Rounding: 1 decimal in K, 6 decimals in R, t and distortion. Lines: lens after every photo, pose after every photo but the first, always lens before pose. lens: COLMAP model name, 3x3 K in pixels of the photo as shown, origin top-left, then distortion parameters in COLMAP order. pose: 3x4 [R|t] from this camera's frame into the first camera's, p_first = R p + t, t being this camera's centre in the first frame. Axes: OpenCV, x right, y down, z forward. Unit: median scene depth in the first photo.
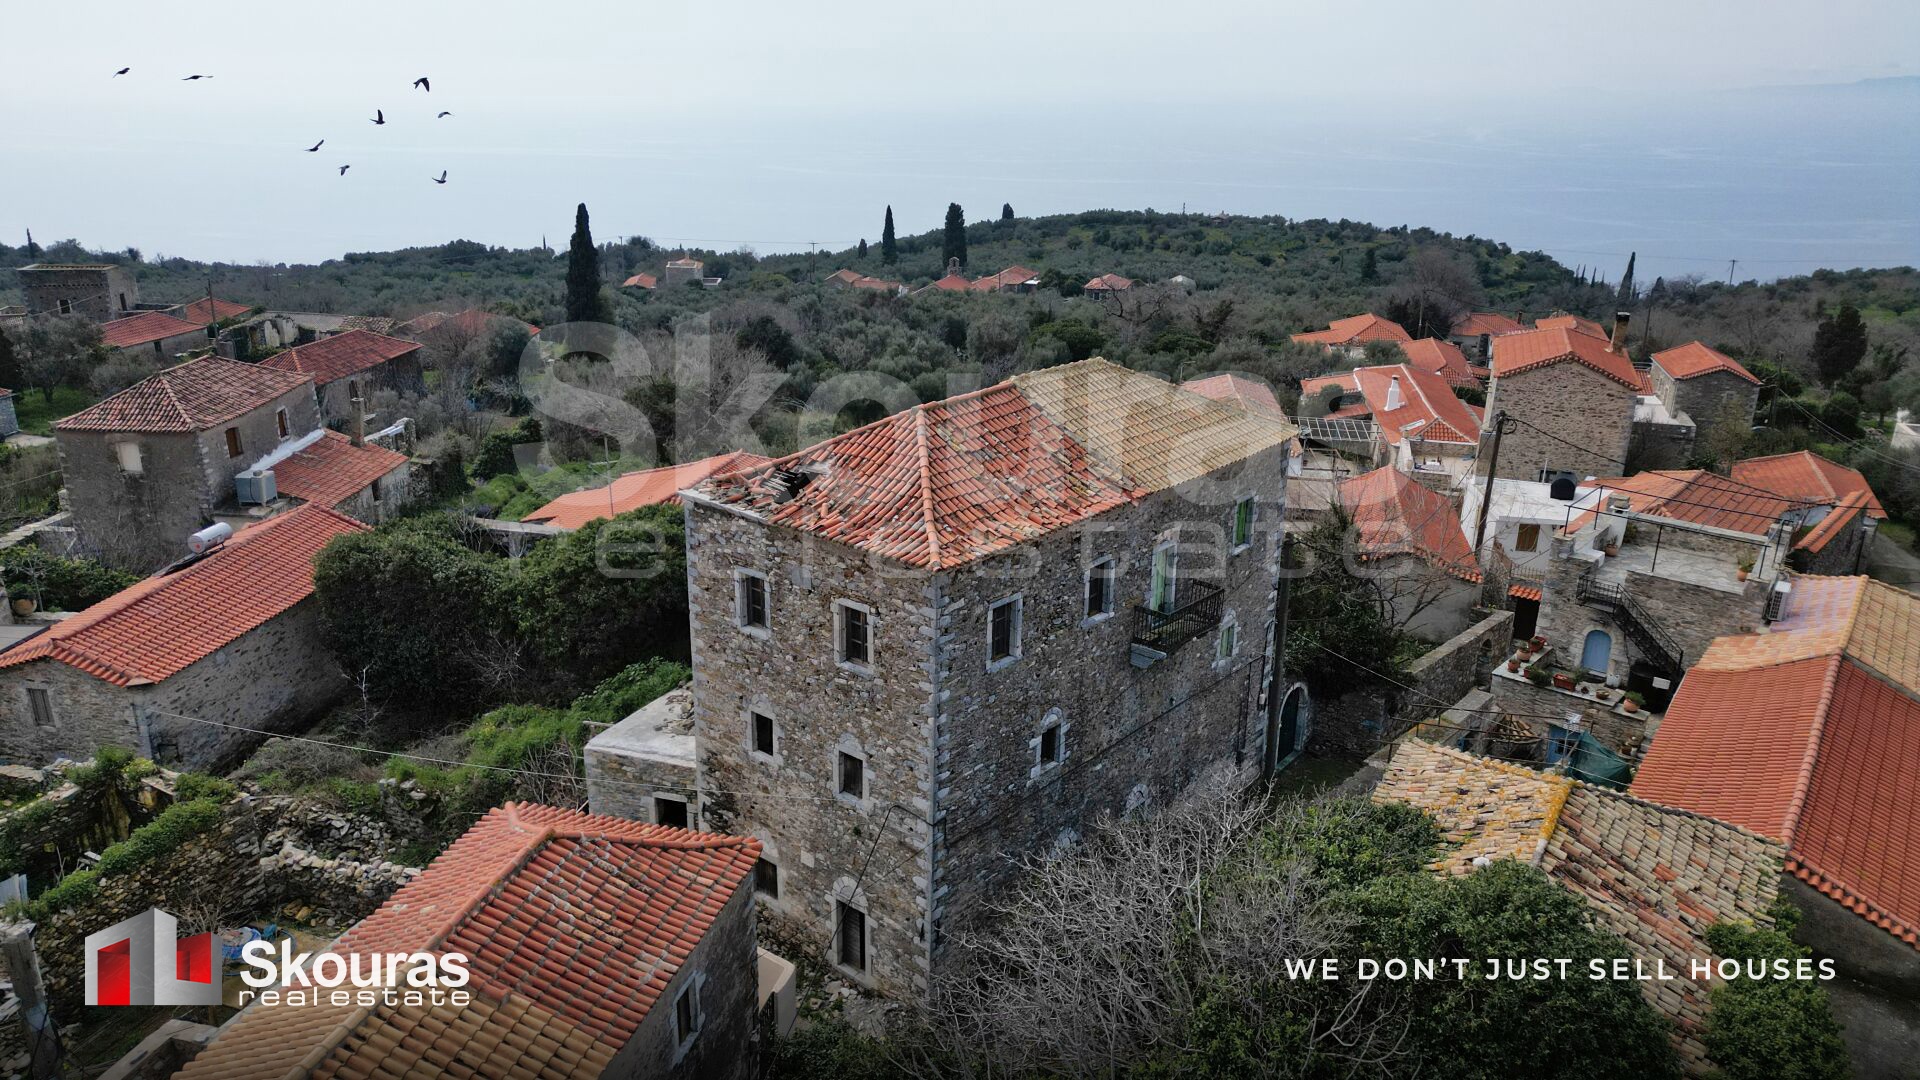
lens RADIAL K [[1346.1, 0, 956.2], [0, 1346.1, 526.9], [0, 0, 1]] dist [0.075282, -0.065490]
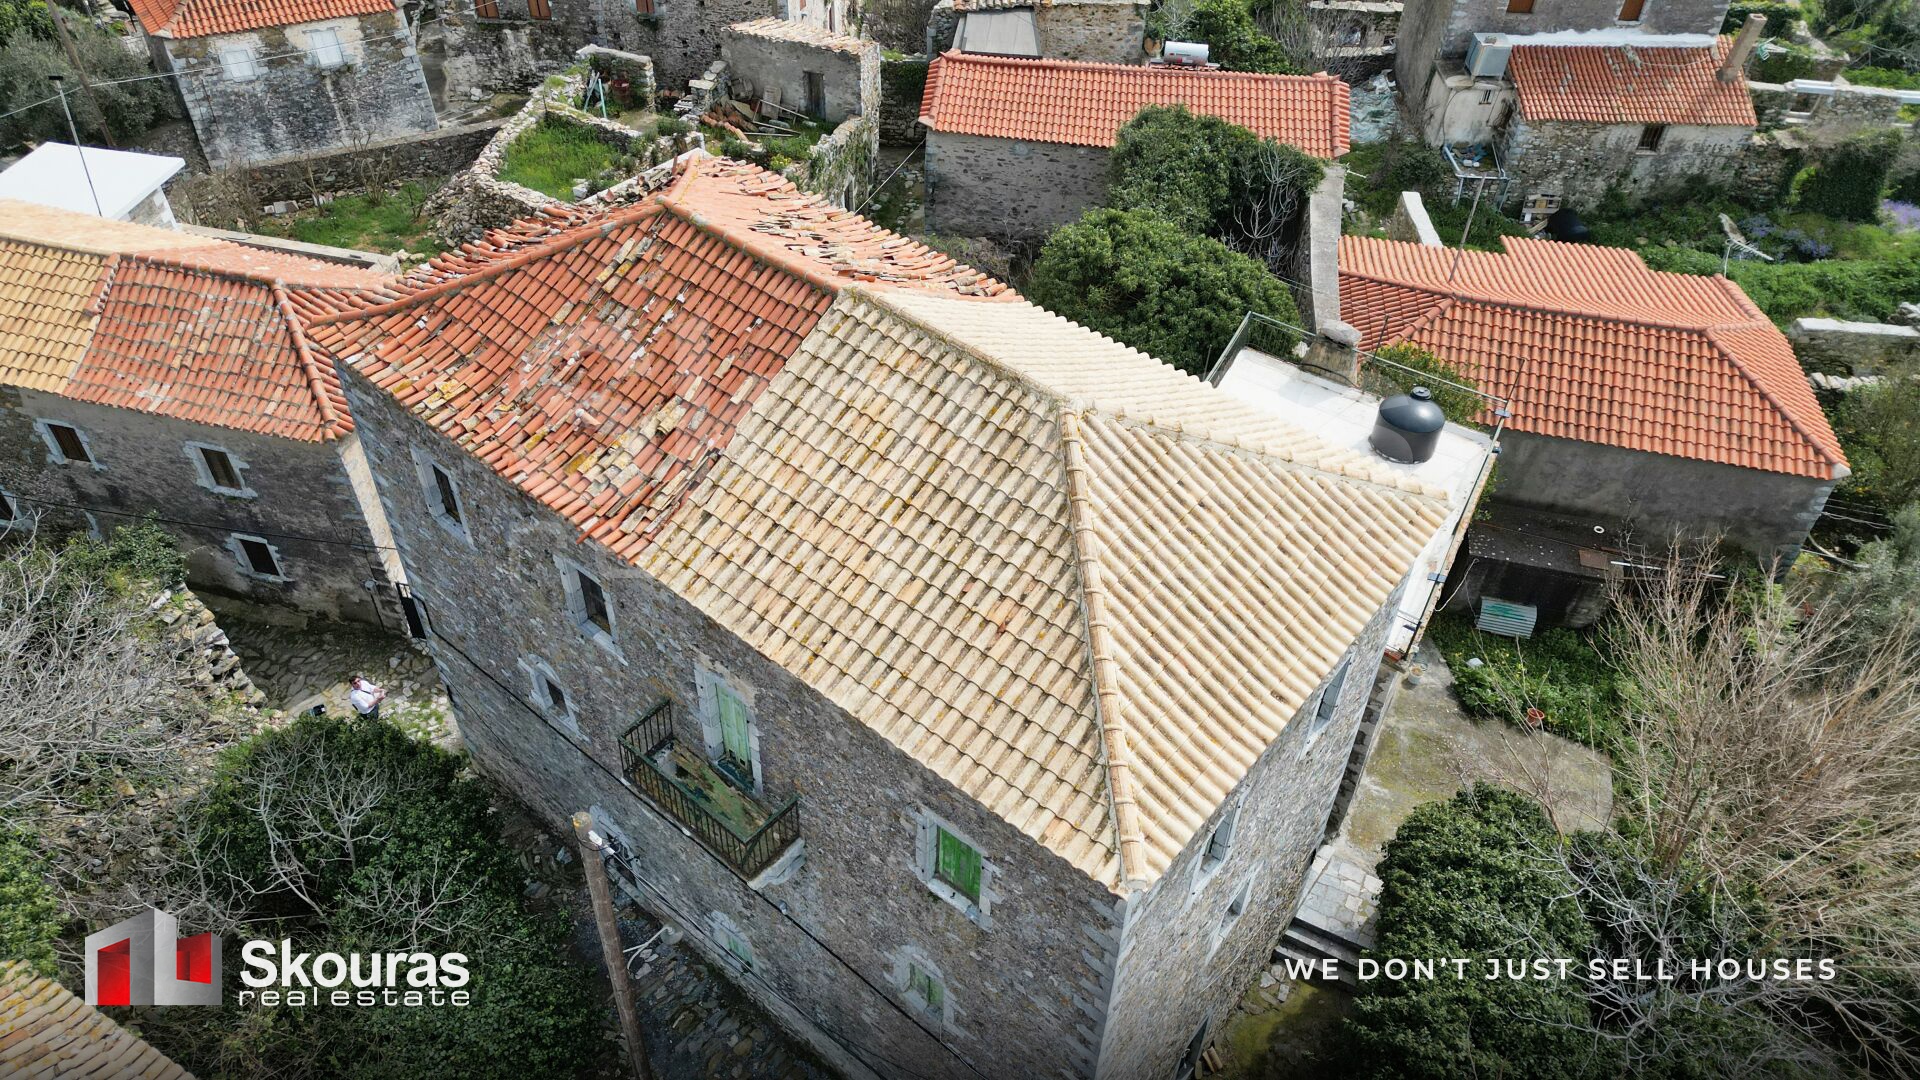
lens RADIAL K [[1346.1, 0, 949.4], [0, 1346.1, 528.0], [0, 0, 1]] dist [0.075282, -0.065490]
pose [[0.017670, 0.667563, -0.744344, 0.491101], [-0.345000, 0.702808, 0.622122, -0.377076], [0.938436, 0.245806, 0.242728, 0.891294]]
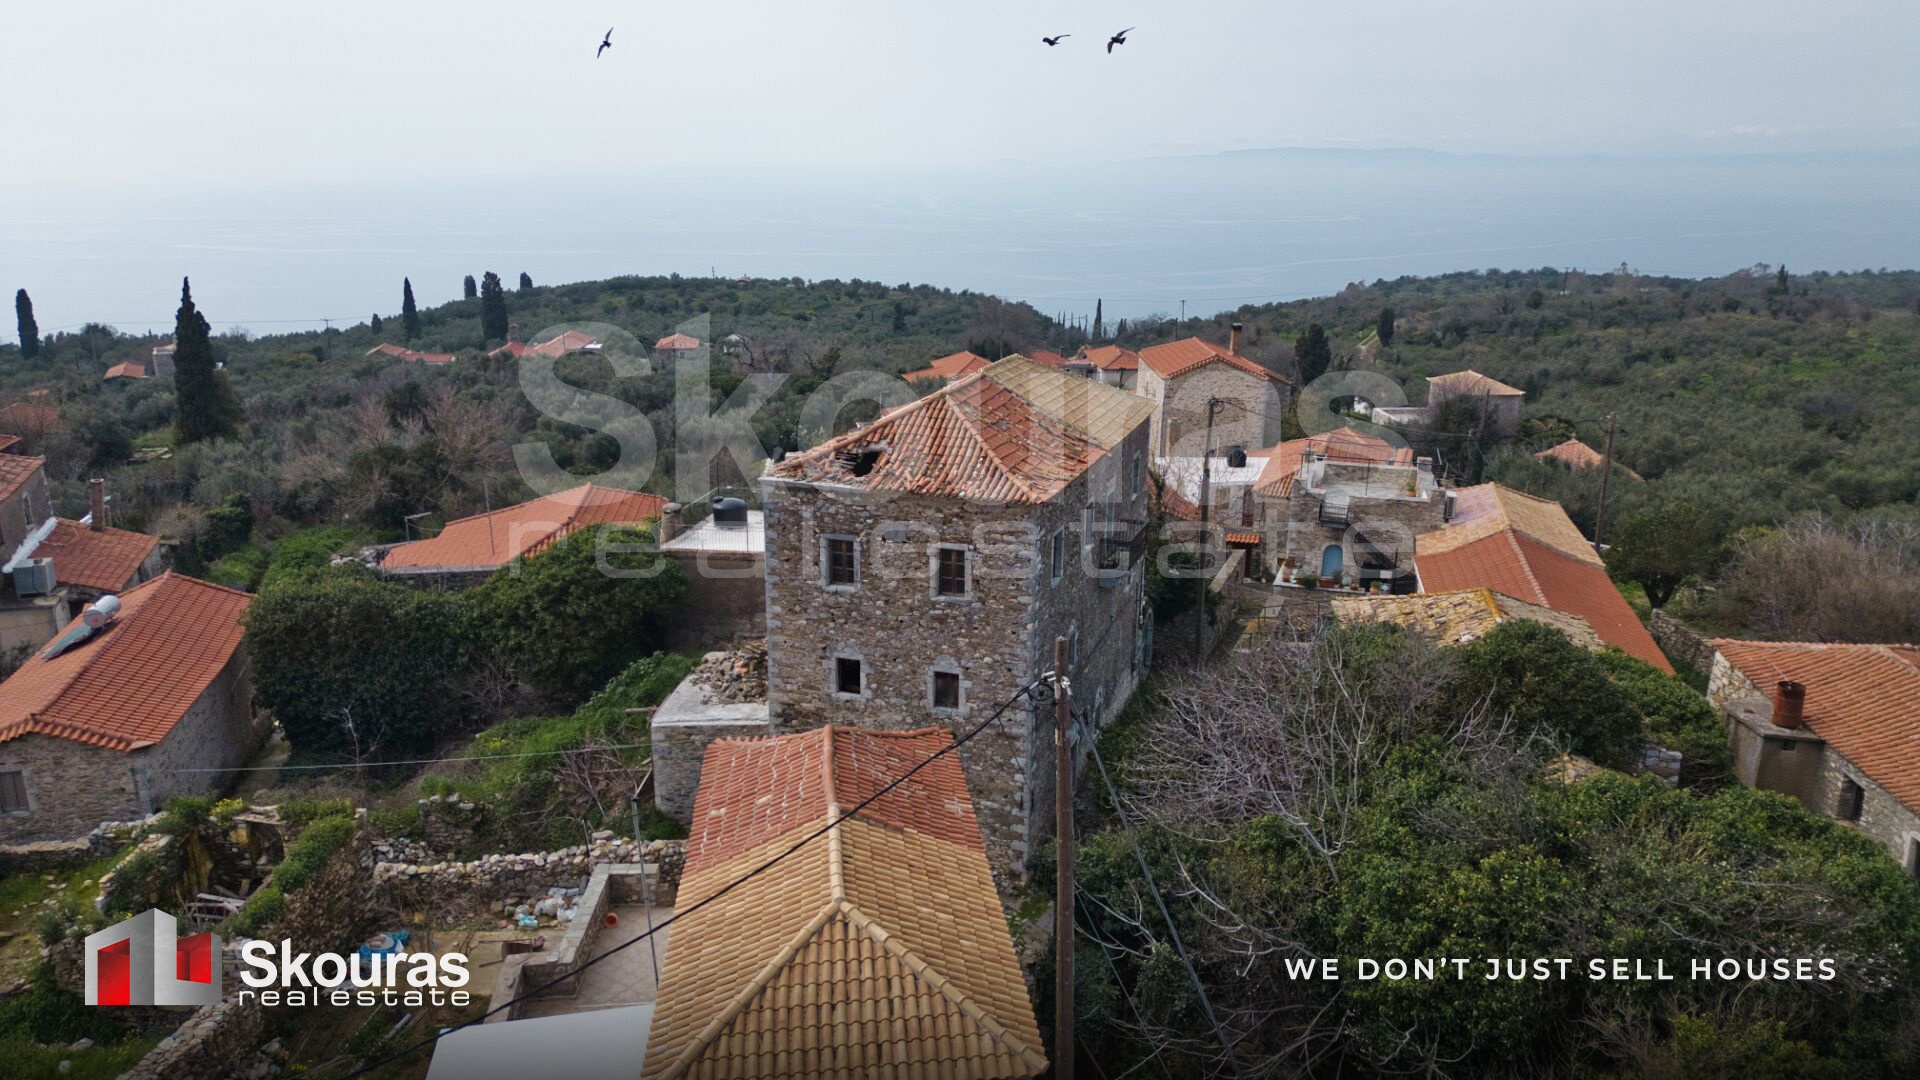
lens RADIAL K [[1346.1, 0, 958.9], [0, 1346.1, 528.0], [0, 0, 1]] dist [0.075282, -0.065490]
pose [[0.930004, -0.105086, 0.352206, -0.410734], [0.121500, 0.992283, -0.024759, 0.059406], [-0.346886, 0.065819, 0.935595, -0.136217]]
